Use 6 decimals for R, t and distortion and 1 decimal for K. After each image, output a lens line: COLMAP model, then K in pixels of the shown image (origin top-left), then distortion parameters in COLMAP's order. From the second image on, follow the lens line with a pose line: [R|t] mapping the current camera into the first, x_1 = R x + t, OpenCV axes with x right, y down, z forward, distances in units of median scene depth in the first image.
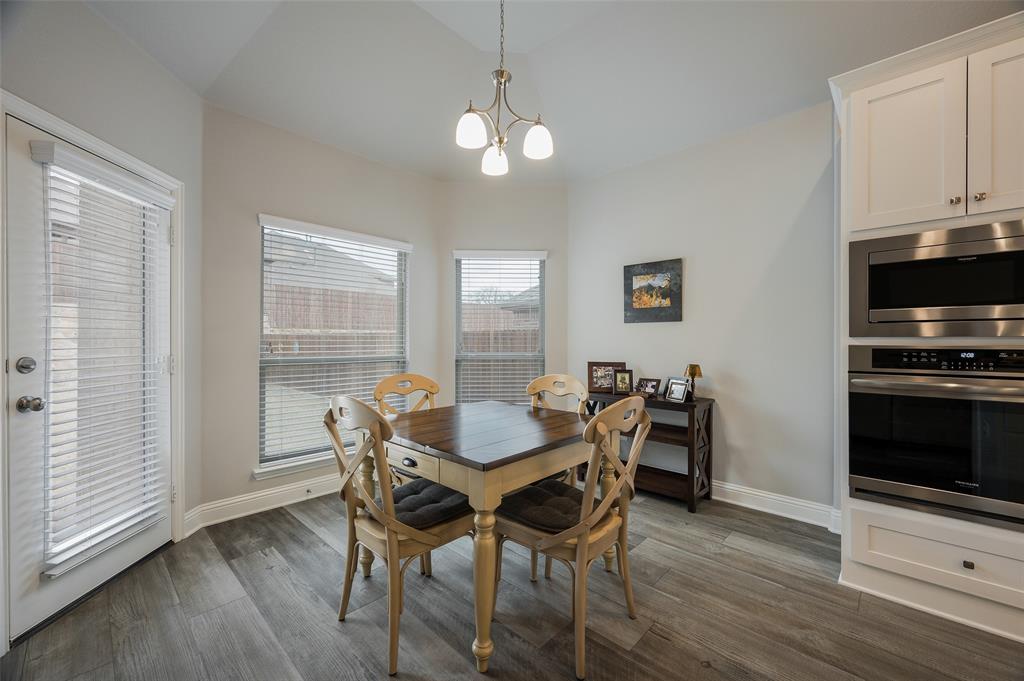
lens RADIAL K [[409.0, 0, 523.9], [0, 409.0, 341.6], [0, 0, 1]] dist [0.002248, 0.000165]
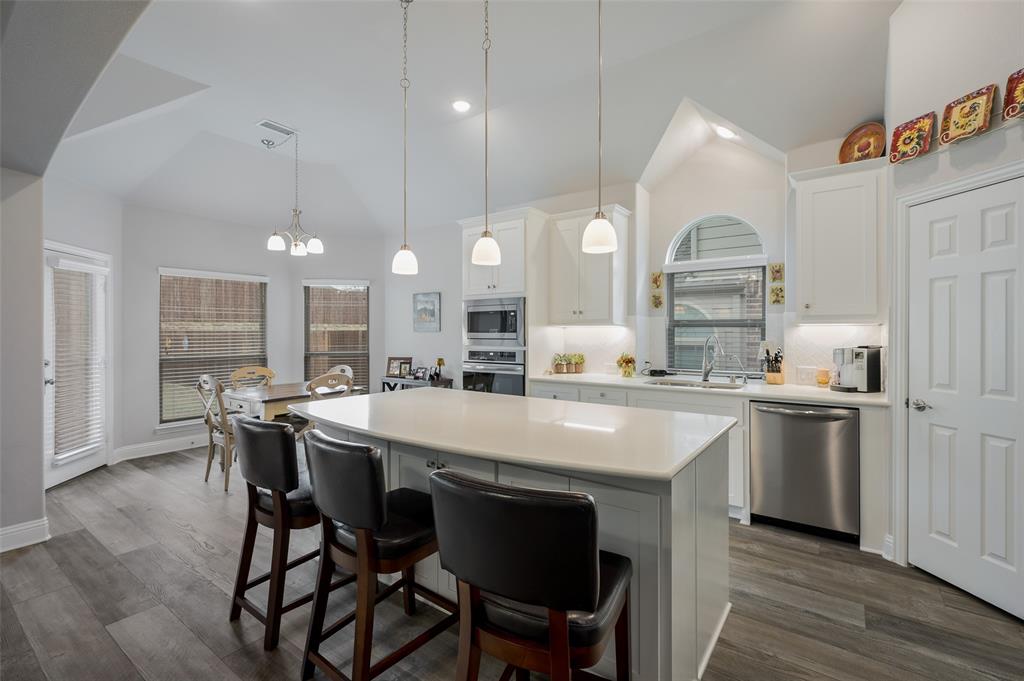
lens RADIAL K [[450.5, 0, 510.9], [0, 450.5, 333.6], [0, 0, 1]] dist [-0.000924, -0.000602]
pose [[0.993134, -0.004895, 0.116881, 0.624825], [0.004430, 0.999981, 0.004237, -0.065748], [-0.116900, -0.003690, 0.993137, -1.100175]]
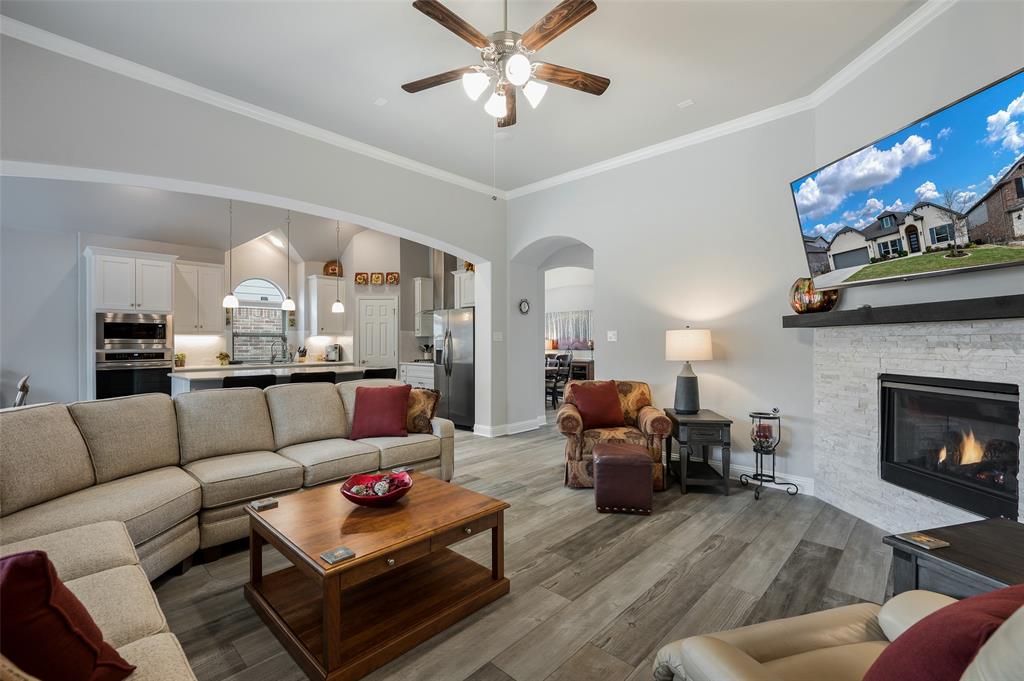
lens RADIAL K [[450.5, 0, 510.9], [0, 450.5, 333.6], [0, 0, 1]] dist [-0.000924, -0.000602]
pose [[0.011556, 0.015297, 0.999816, -1.628317], [0.002638, 0.999879, -0.015328, -0.047994], [-0.999930, 0.002815, 0.011514, -1.332518]]
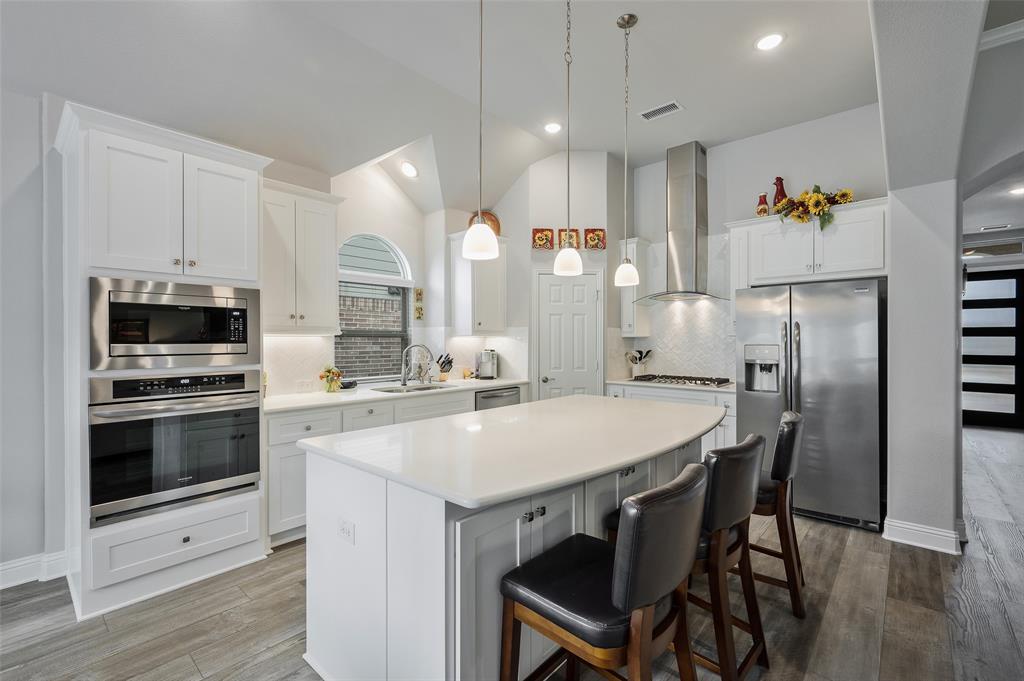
lens RADIAL K [[450.5, 0, 510.9], [0, 450.5, 333.6], [0, 0, 1]] dist [-0.000924, -0.000602]
pose [[-0.026492, 0.012353, 0.999573, -0.280684], [0.002098, 0.999922, -0.012301, -0.070487], [-0.999647, 0.001772, -0.026515, -0.008755]]
